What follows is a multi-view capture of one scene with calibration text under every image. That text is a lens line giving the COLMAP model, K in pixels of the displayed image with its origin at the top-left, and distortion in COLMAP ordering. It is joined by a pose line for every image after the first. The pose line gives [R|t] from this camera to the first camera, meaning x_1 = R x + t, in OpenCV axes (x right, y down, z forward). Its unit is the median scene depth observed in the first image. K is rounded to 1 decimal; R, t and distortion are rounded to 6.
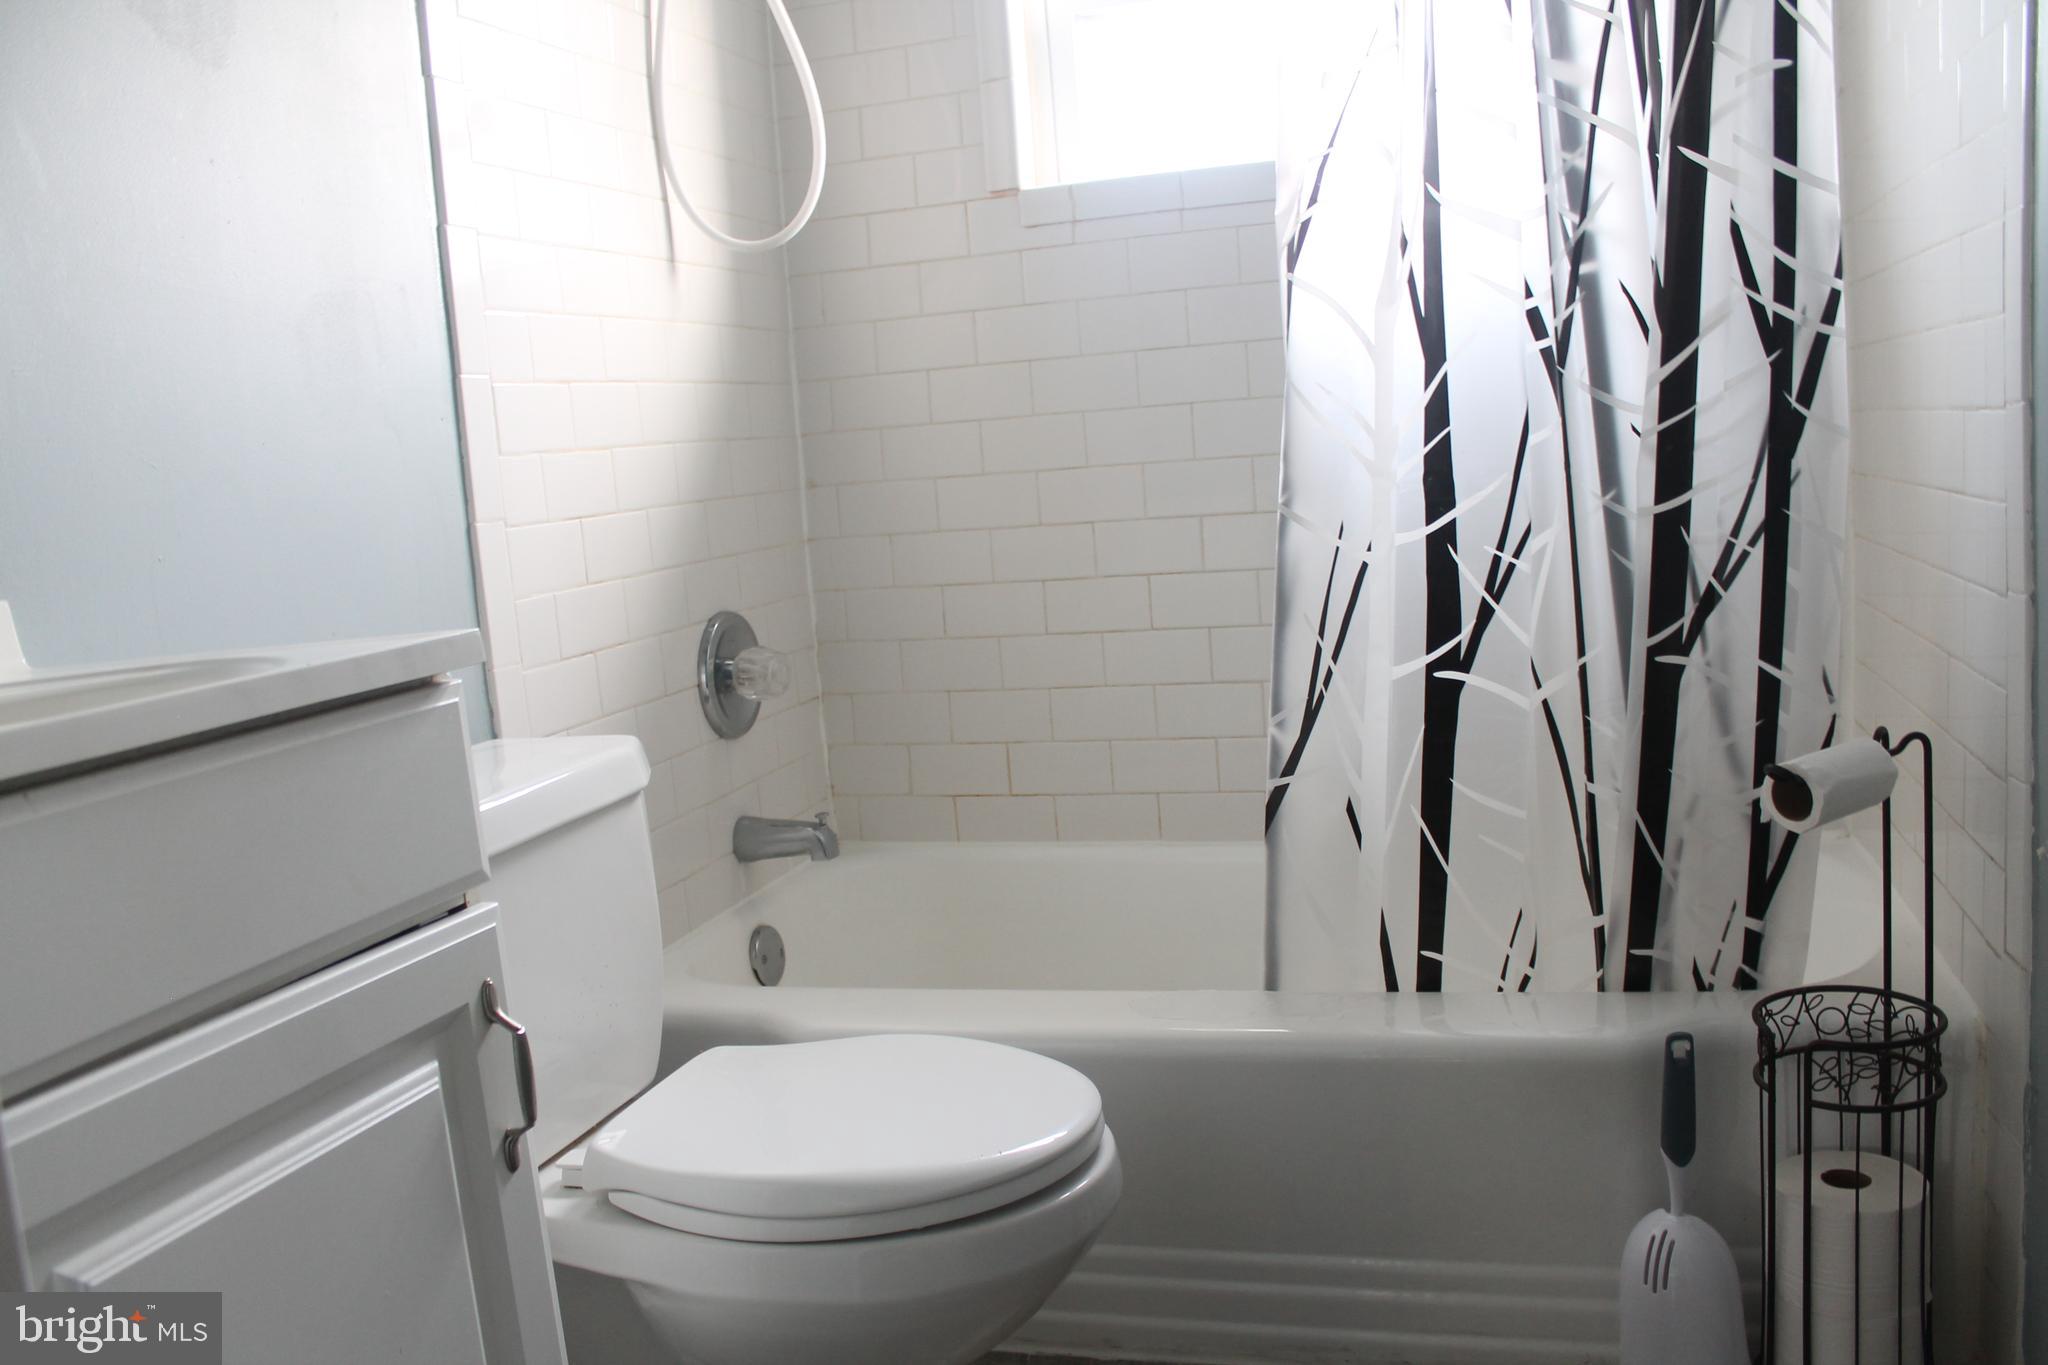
lens RADIAL K [[1708.6, 0, 1029.9], [0, 1708.6, 677.2], [0, 0, 1]] dist [-0.160895, 0.125089]
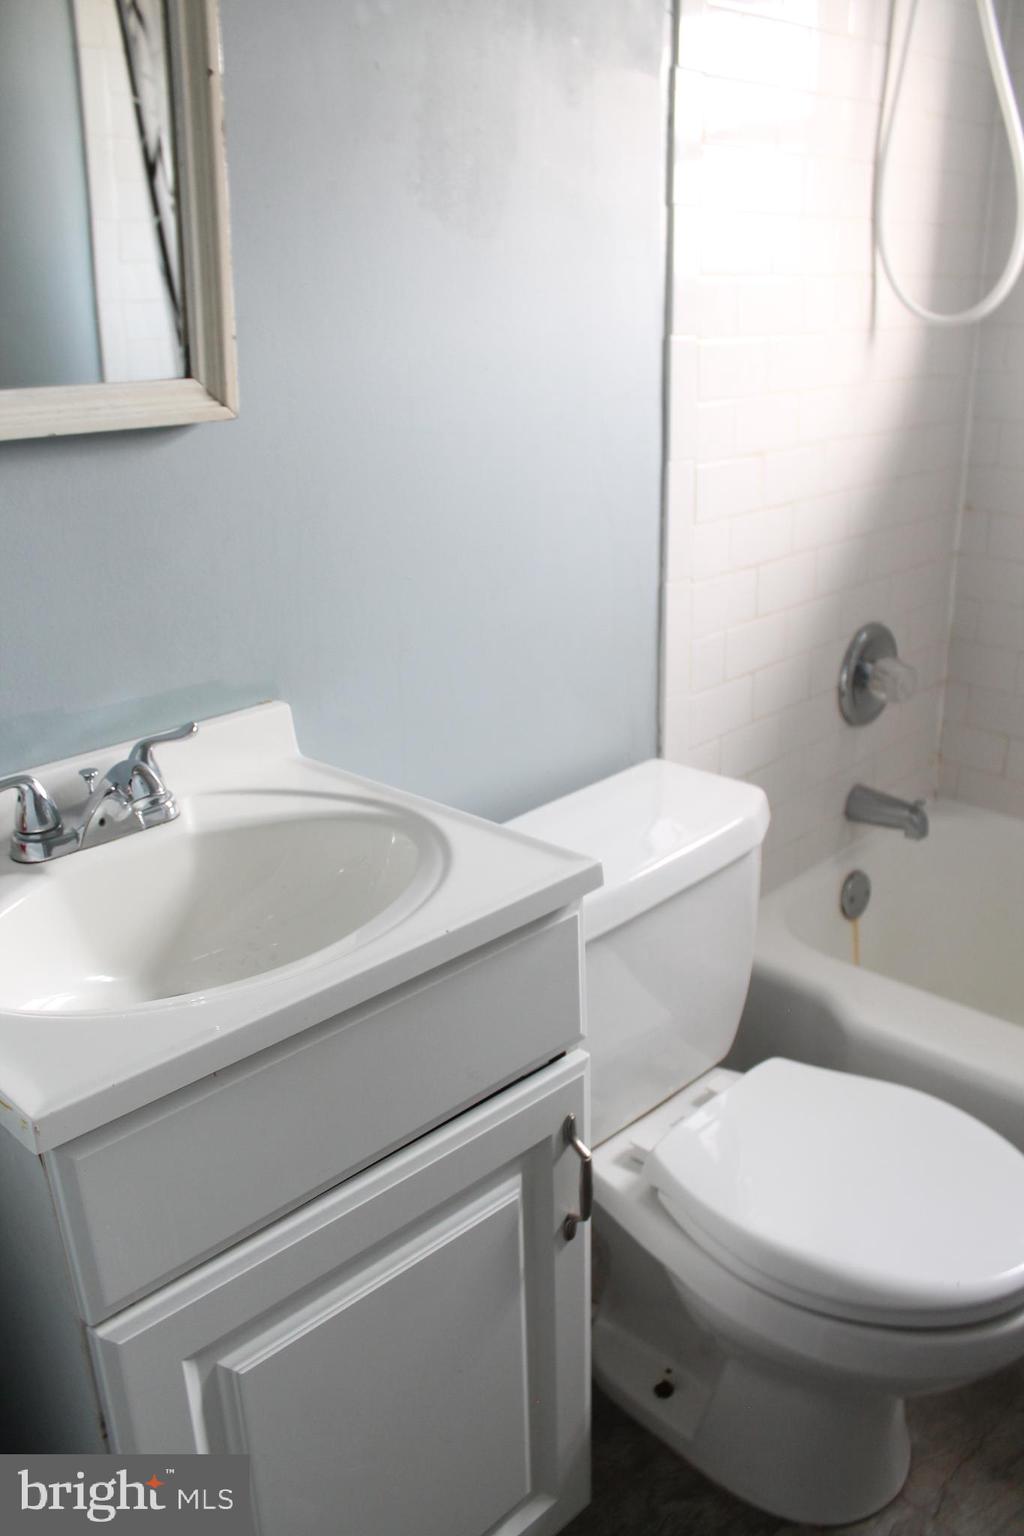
lens RADIAL K [[1281.4, 0, 522.4], [0, 1281.4, 762.2], [0, 0, 1]] dist [-0.160895, 0.125089]
pose [[0.882948, 0.219924, -0.414773, -0.005655], [-0.111043, 0.956252, 0.270649, -0.218446], [0.456150, -0.192911, 0.868742, 0.114959]]
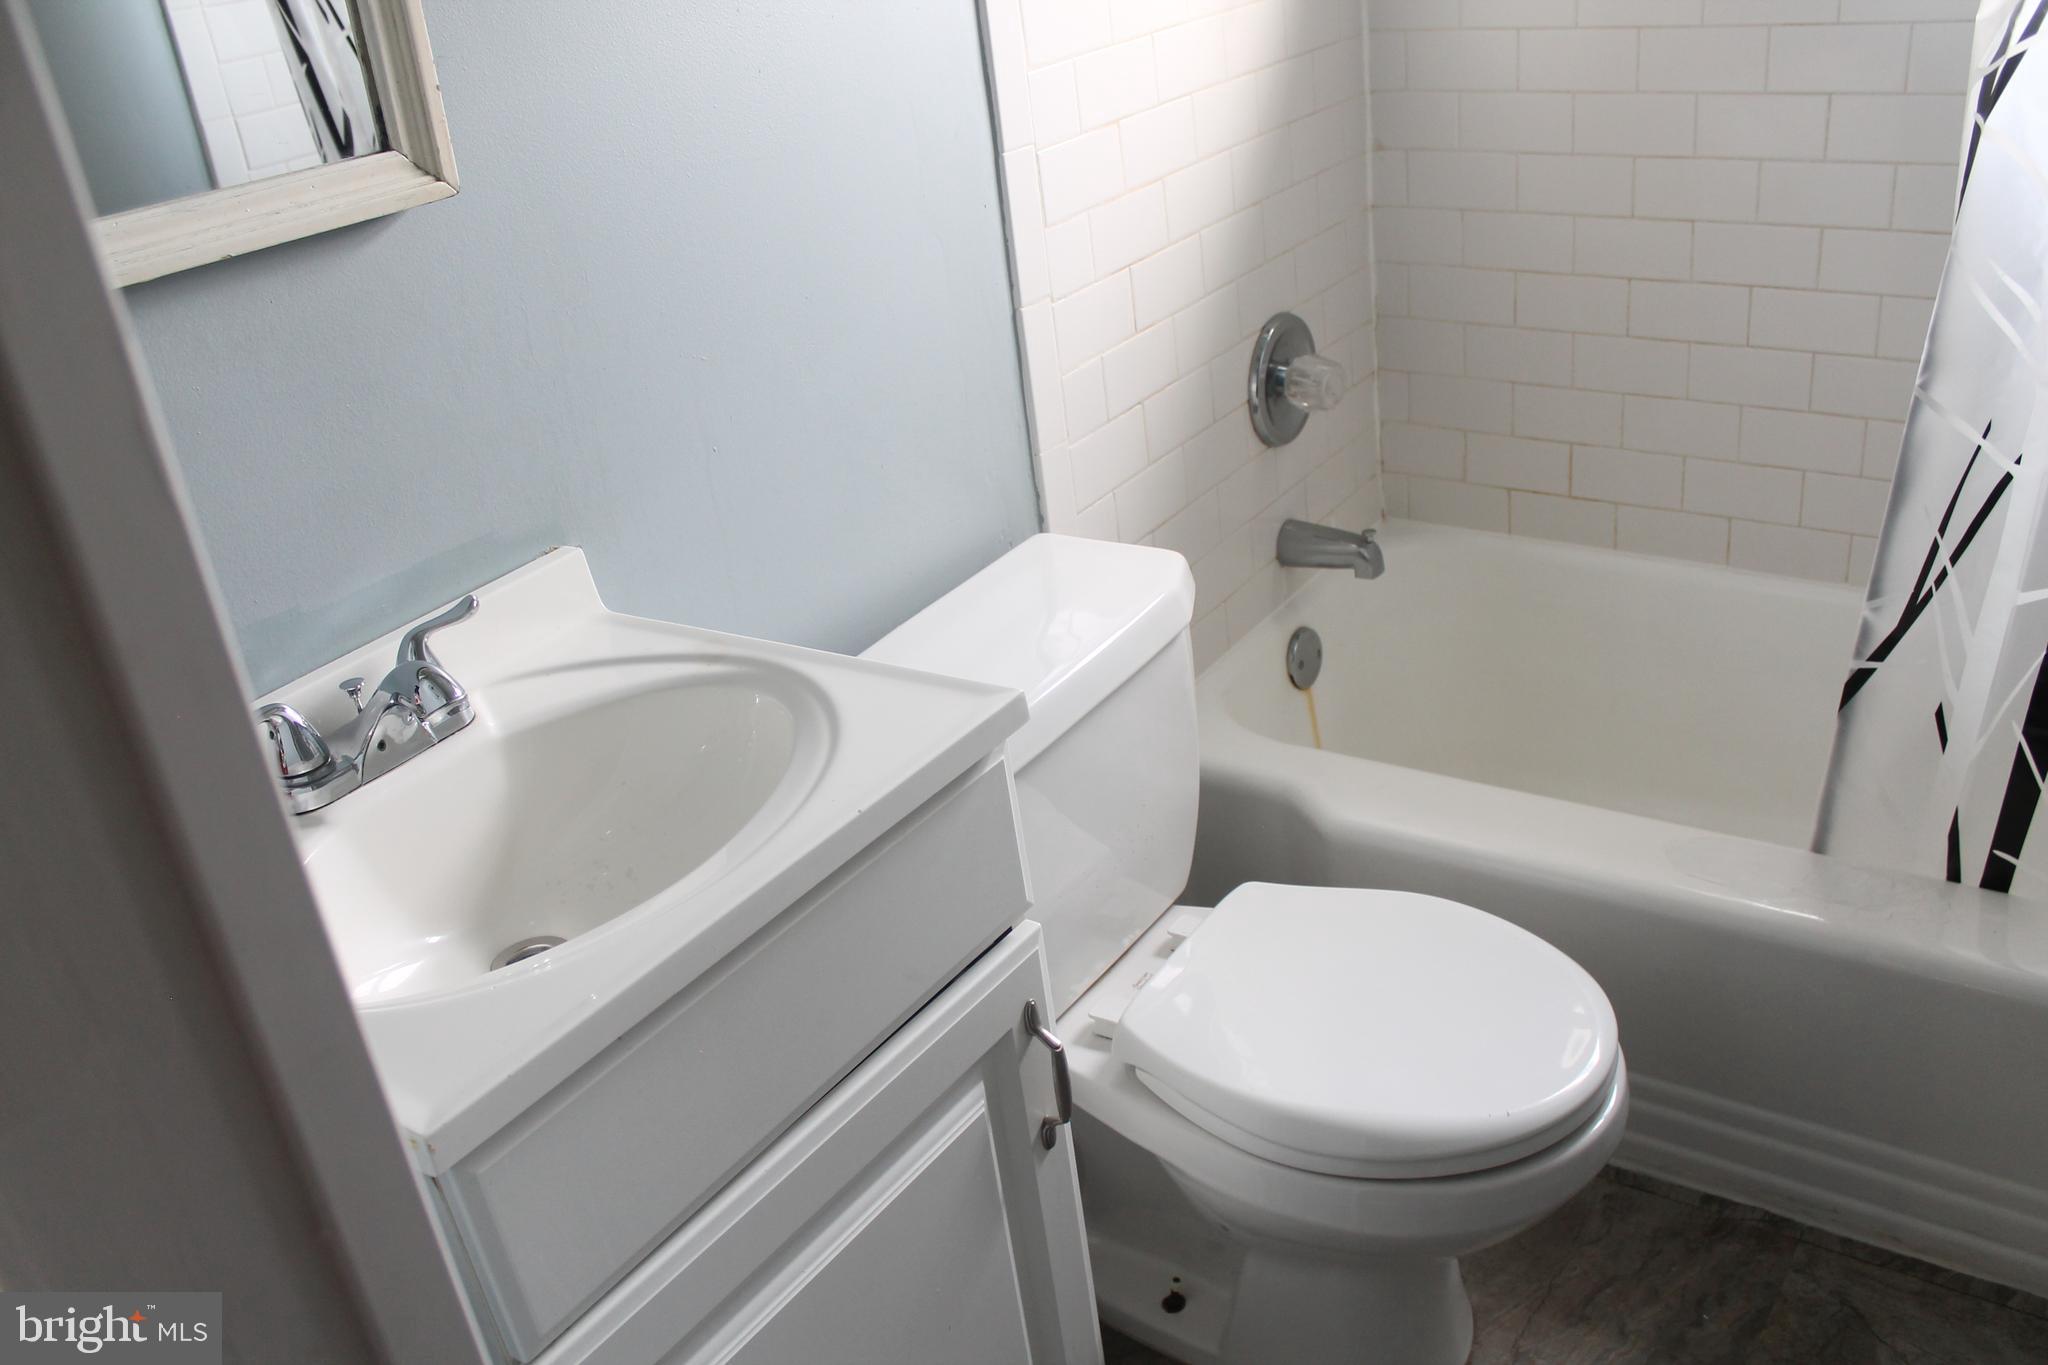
lens RADIAL K [[1708.6, 0, 1024.9], [0, 1708.6, 682.1], [0, 0, 1]] dist [-0.160895, 0.125089]
pose [[0.949518, 0.110790, -0.293498, -0.020272], [0.001744, 0.933685, 0.358090, -0.251429], [0.313708, -0.340525, 0.886358, 0.070038]]
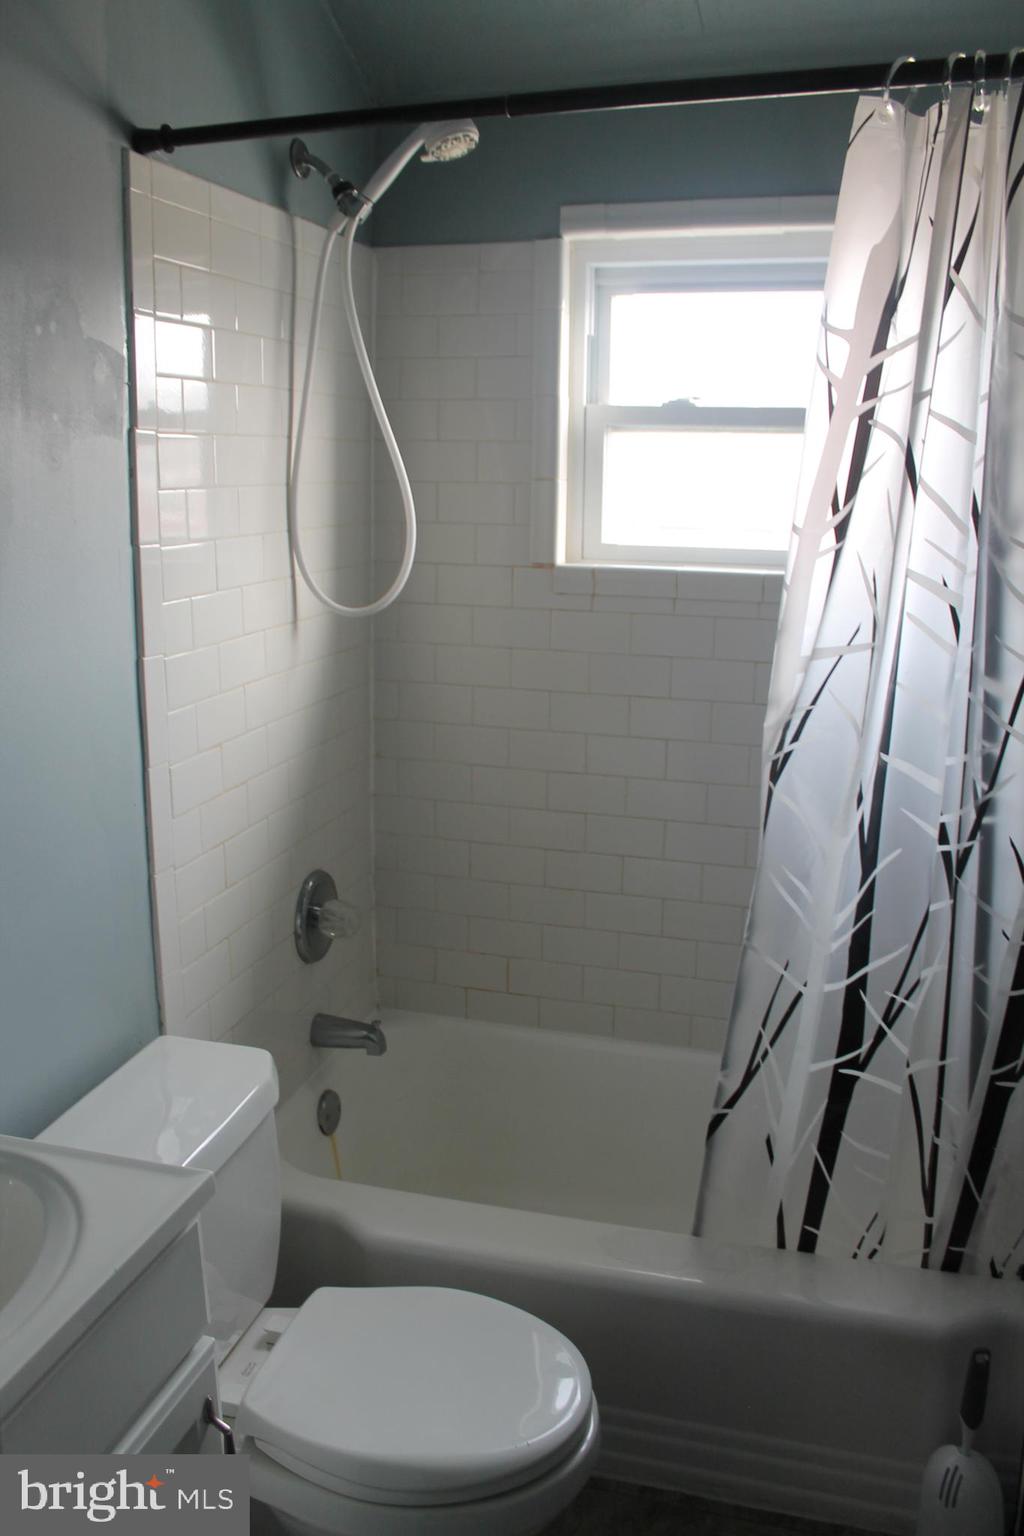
lens RADIAL K [[1281.4, 0, 506.3], [0, 1281.4, 760.0], [0, 0, 1]] dist [-0.160895, 0.125089]
pose [[0.996314, 0.079778, 0.031536, -0.089762], [-0.082249, 0.992815, 0.086909, -0.311871], [-0.024376, -0.089183, 0.995717, -0.021747]]
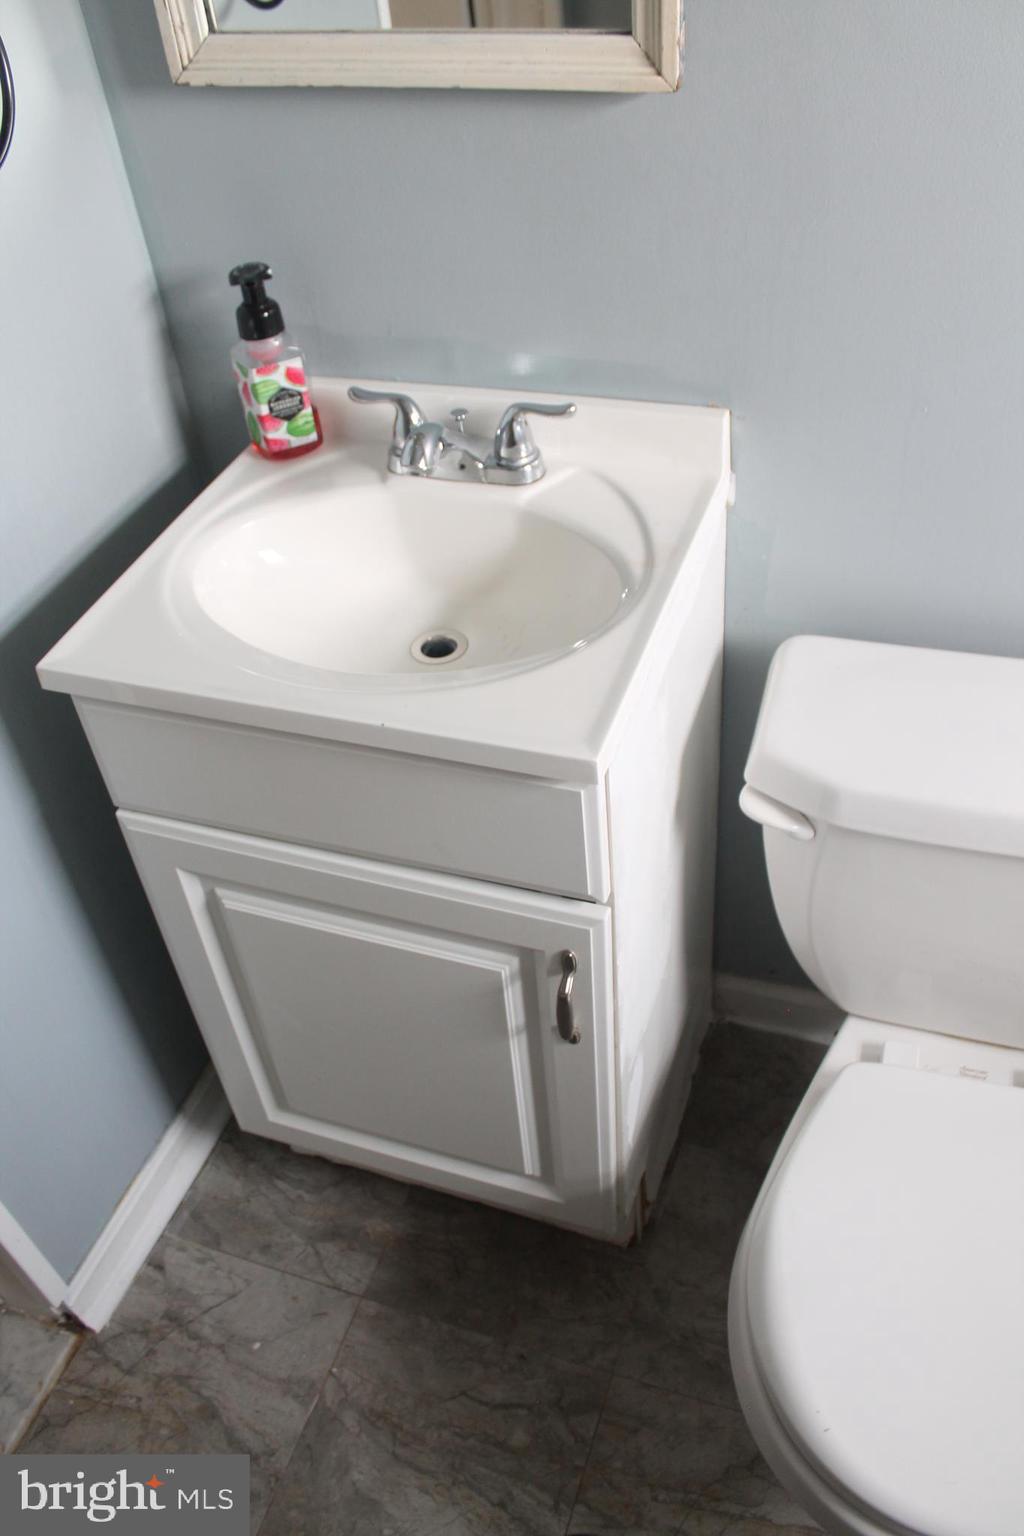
lens RADIAL K [[1281.4, 0, 513.5], [0, 1281.4, 766.6], [0, 0, 1]] dist [-0.160895, 0.125089]
pose [[-0.026082, 0.742963, -0.668824, 0.141433], [-0.037646, 0.667847, 0.743346, -0.402445], [0.998951, 0.044566, 0.010551, 0.597971]]
